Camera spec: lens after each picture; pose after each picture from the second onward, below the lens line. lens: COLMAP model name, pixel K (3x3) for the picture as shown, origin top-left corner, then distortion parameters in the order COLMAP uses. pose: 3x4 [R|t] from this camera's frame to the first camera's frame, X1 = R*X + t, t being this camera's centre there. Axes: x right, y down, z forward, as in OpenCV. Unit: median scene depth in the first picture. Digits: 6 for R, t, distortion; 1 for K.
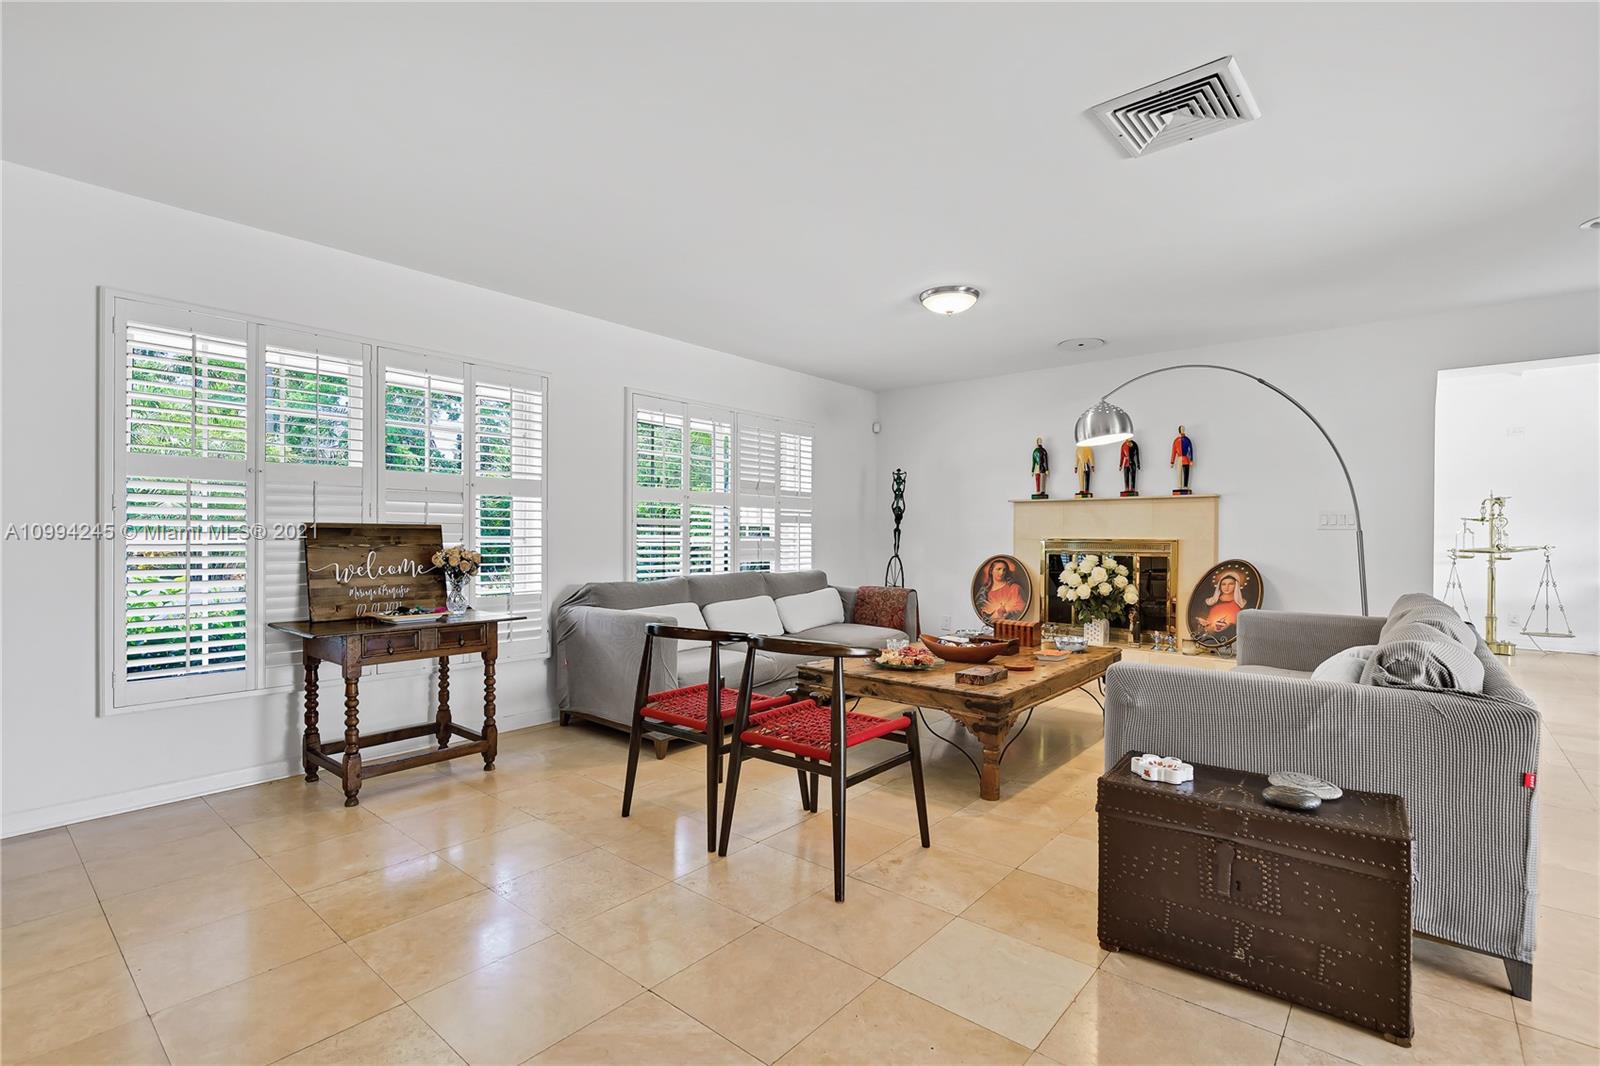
lens RADIAL K [[734.0, 0, 803.8], [0, 734.0, 536.3], [0, 0, 1]] dist [-0.001672, -0.000124]
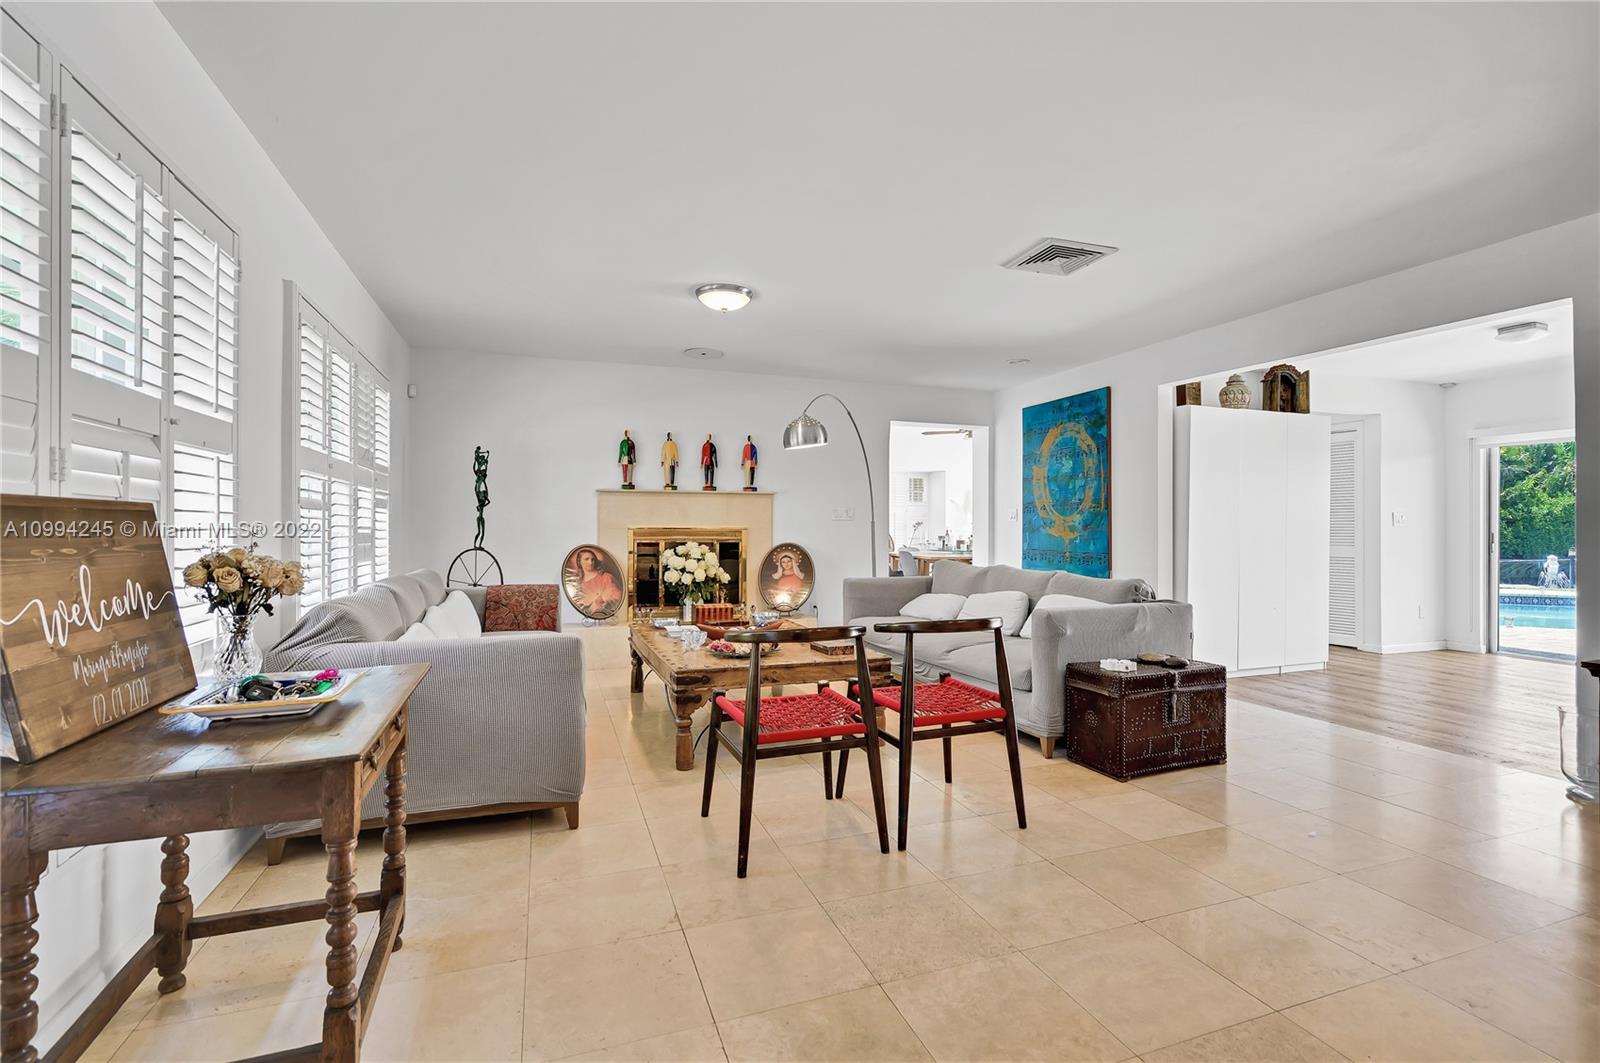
lens RADIAL K [[737.1, 0, 804.0], [0, 737.1, 526.3], [0, 0, 1]] dist [-0.001807, -0.000105]
pose [[0.502658, -0.003084, 0.864480, -0.467016], [0.000997, 0.999995, 0.002987, -0.001710], [-0.864485, -0.000640, 0.502658, 0.276236]]
